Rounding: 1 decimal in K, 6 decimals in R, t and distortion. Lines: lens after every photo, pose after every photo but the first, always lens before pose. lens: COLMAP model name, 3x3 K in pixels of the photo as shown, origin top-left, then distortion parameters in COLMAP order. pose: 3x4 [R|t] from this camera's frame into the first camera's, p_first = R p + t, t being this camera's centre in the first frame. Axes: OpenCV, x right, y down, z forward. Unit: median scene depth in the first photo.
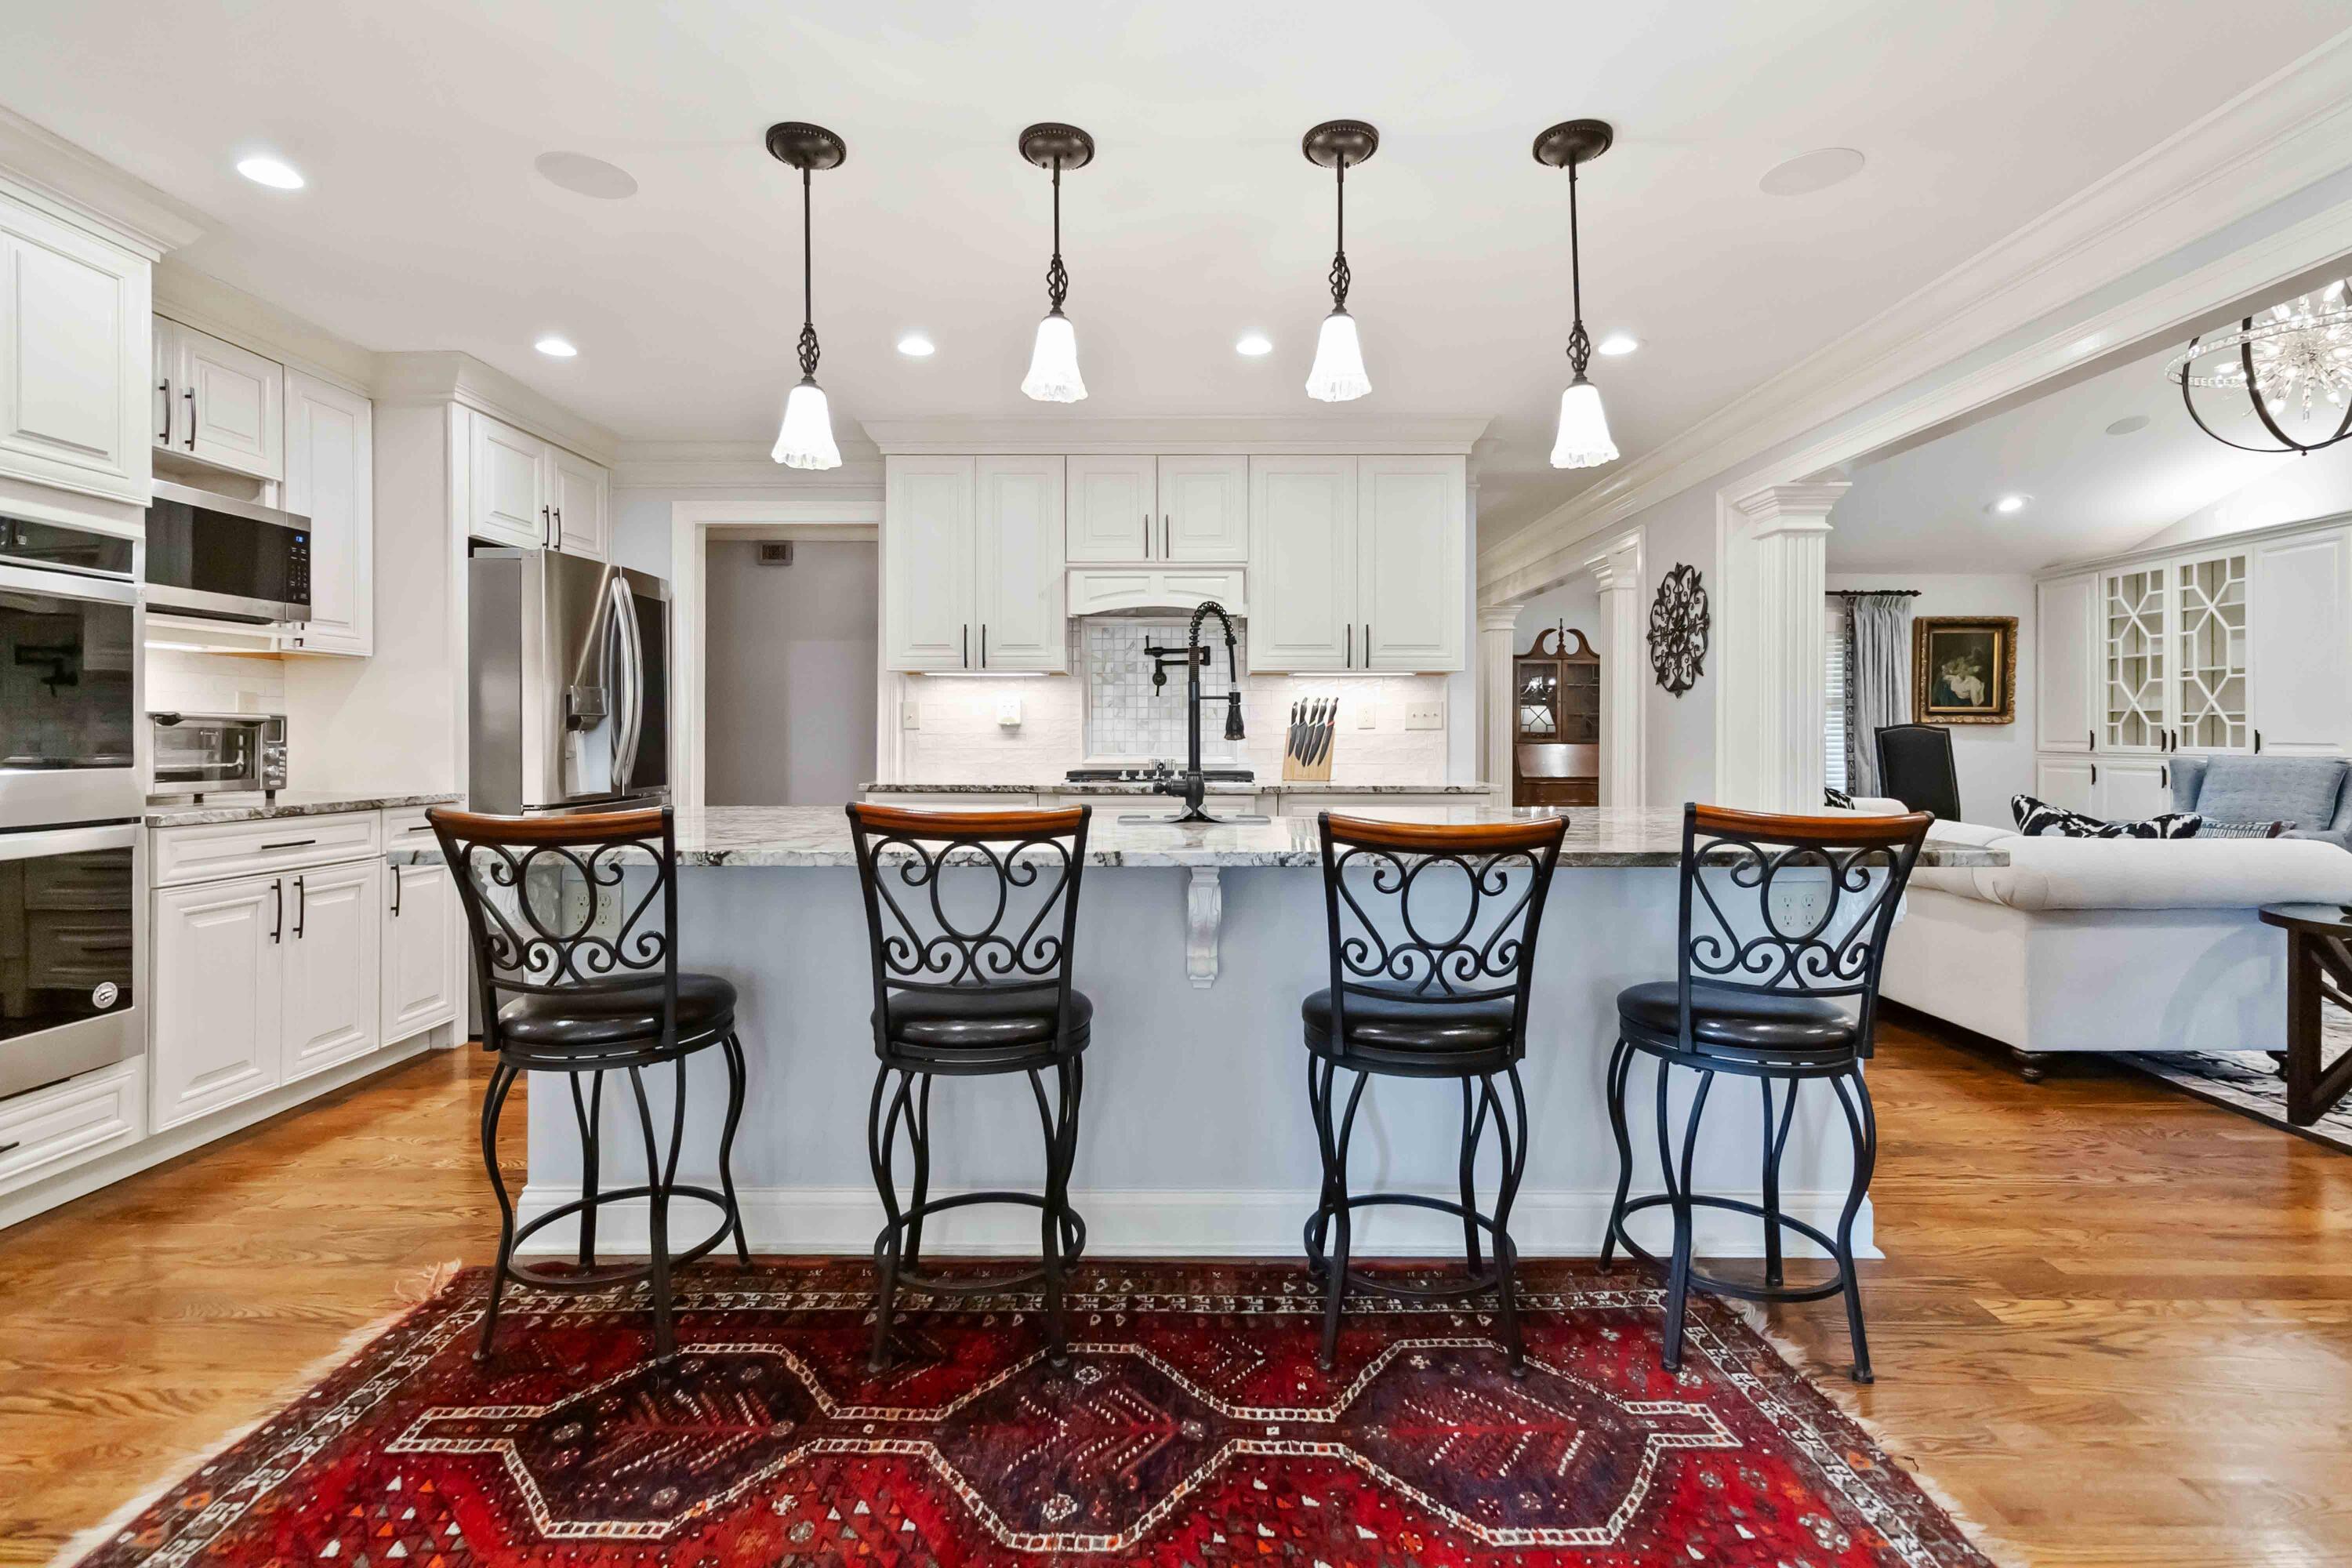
lens RADIAL K [[1099.6, 0, 1204.9], [0, 1099.6, 737.3], [0, 0, 1]] dist [-0.001165, -0.000222]
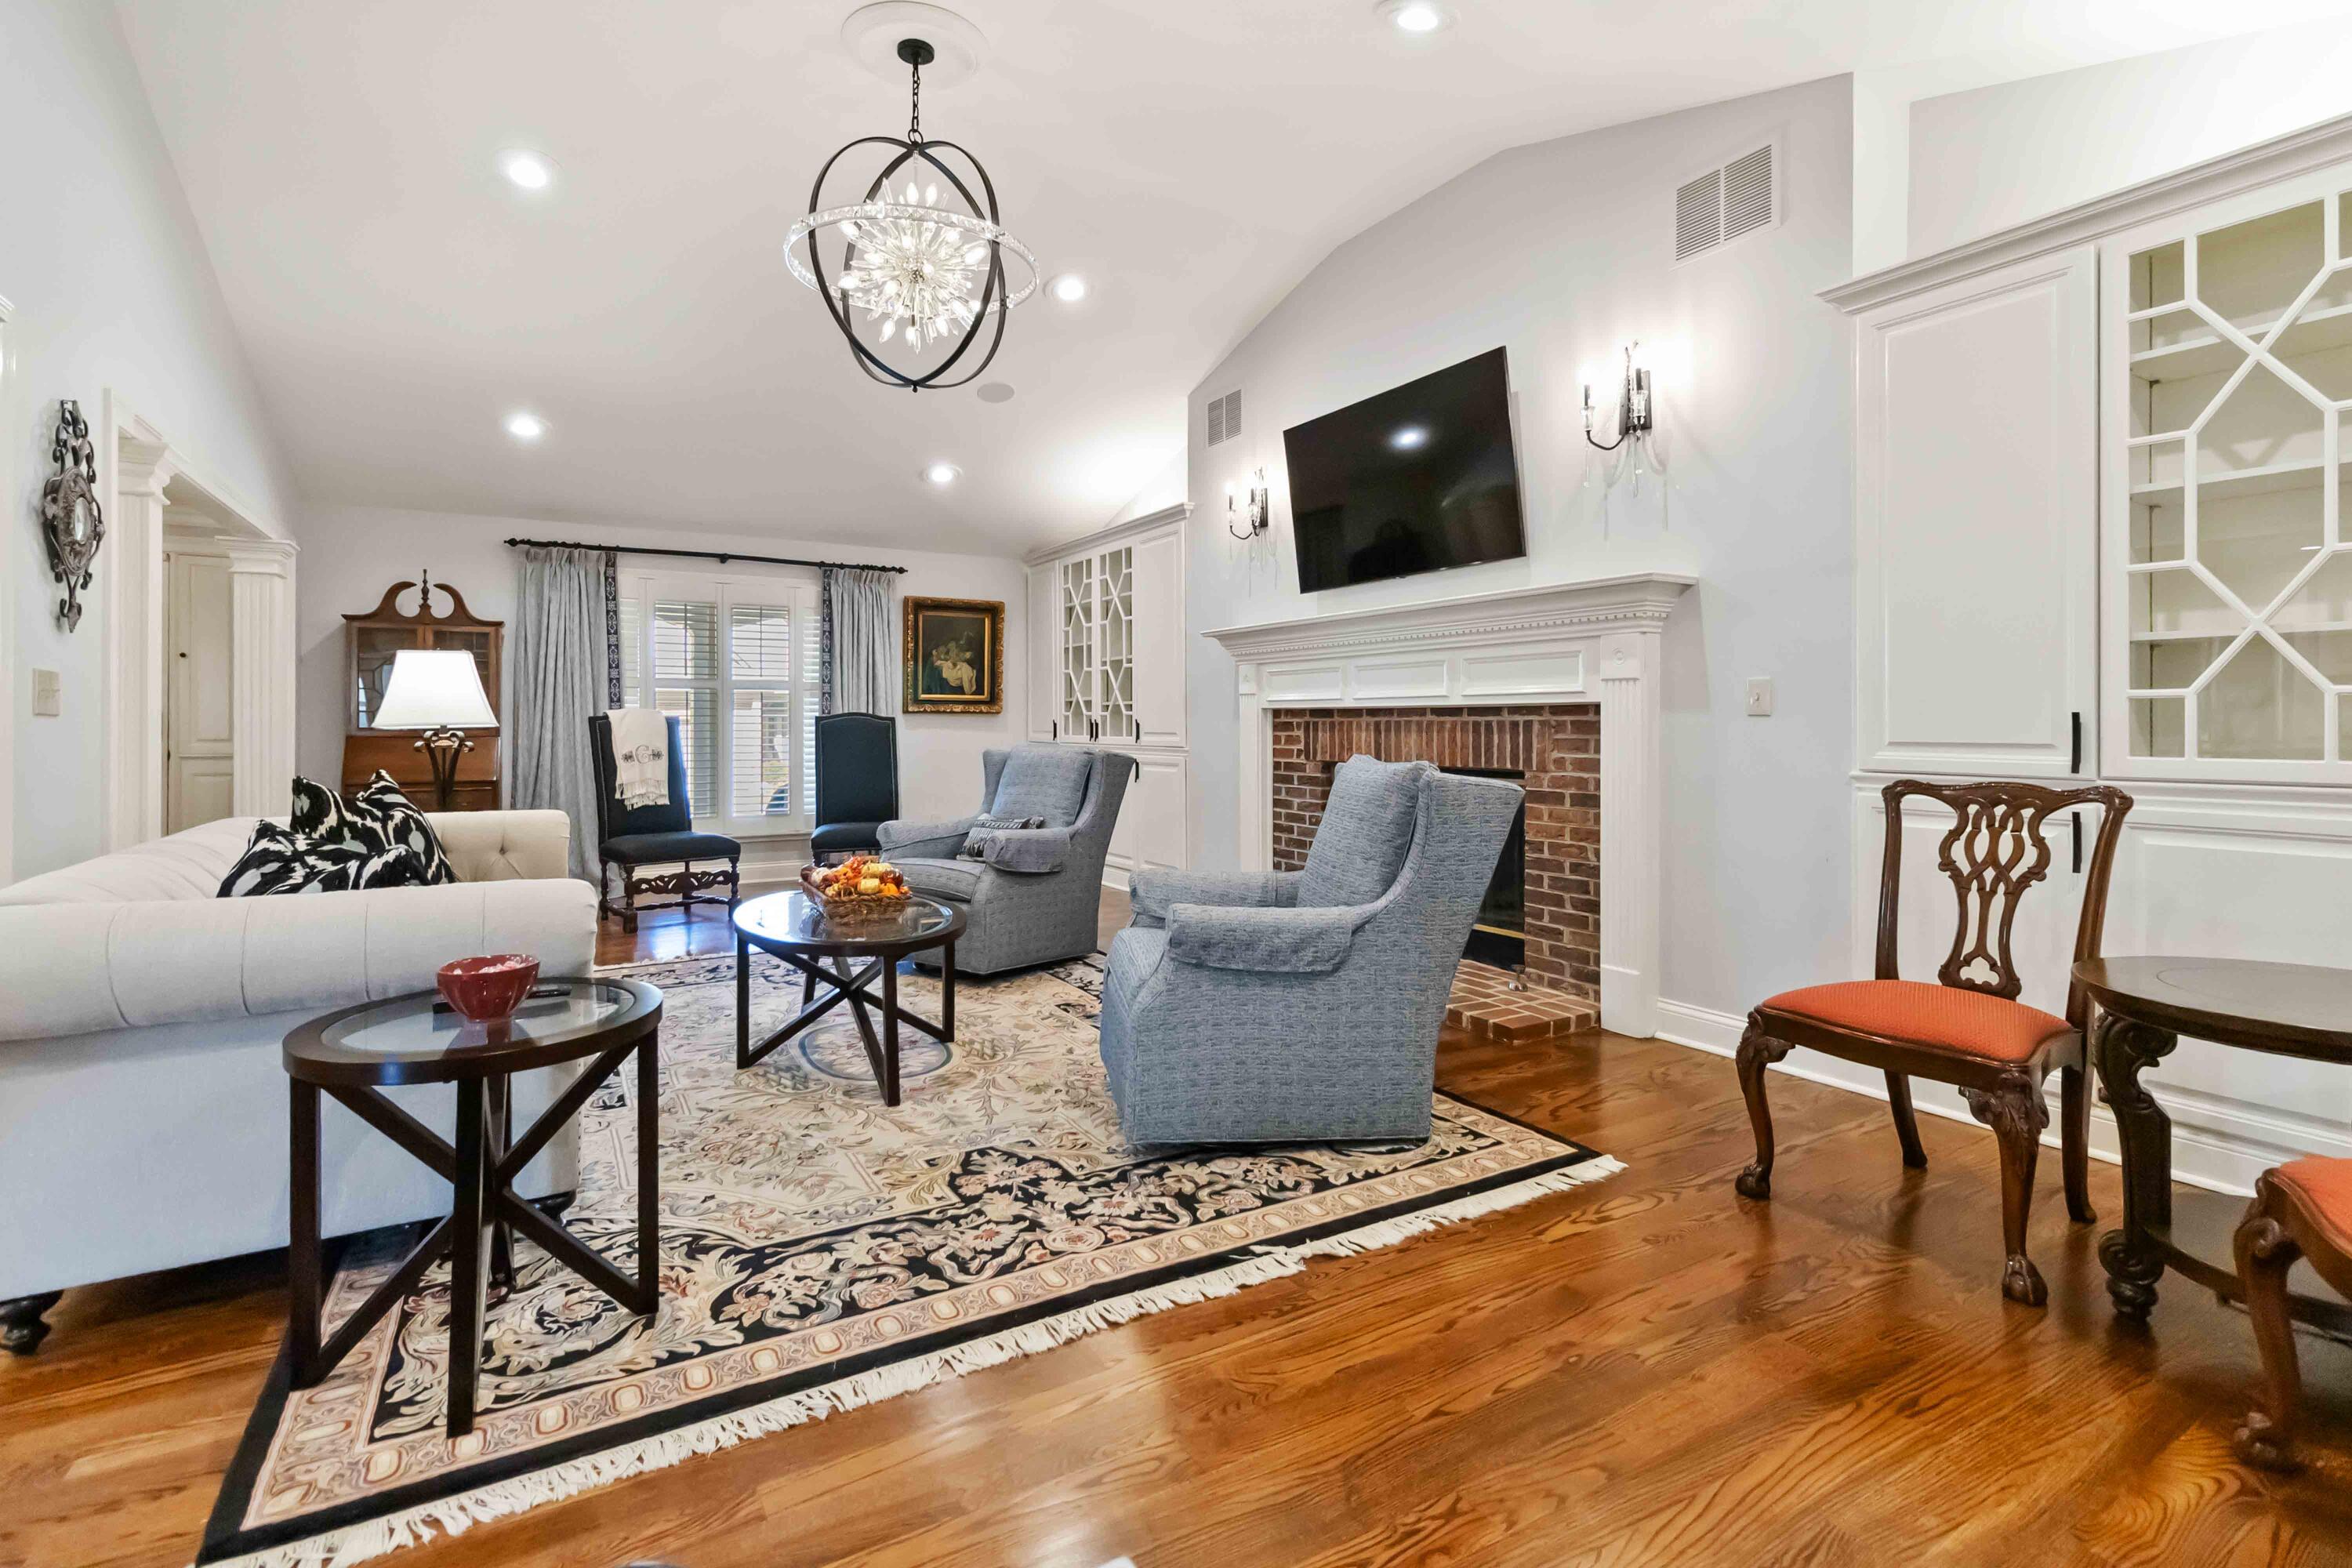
lens RADIAL K [[1099.6, 0, 1201.1], [0, 1099.6, 729.9], [0, 0, 1]] dist [-0.001165, -0.000222]
pose [[0.856597, -0.003163, 0.515977, 0.425484], [0.001897, 0.999994, 0.002979, -0.000064], [-0.515983, -0.001573, 0.856597, 0.092998]]
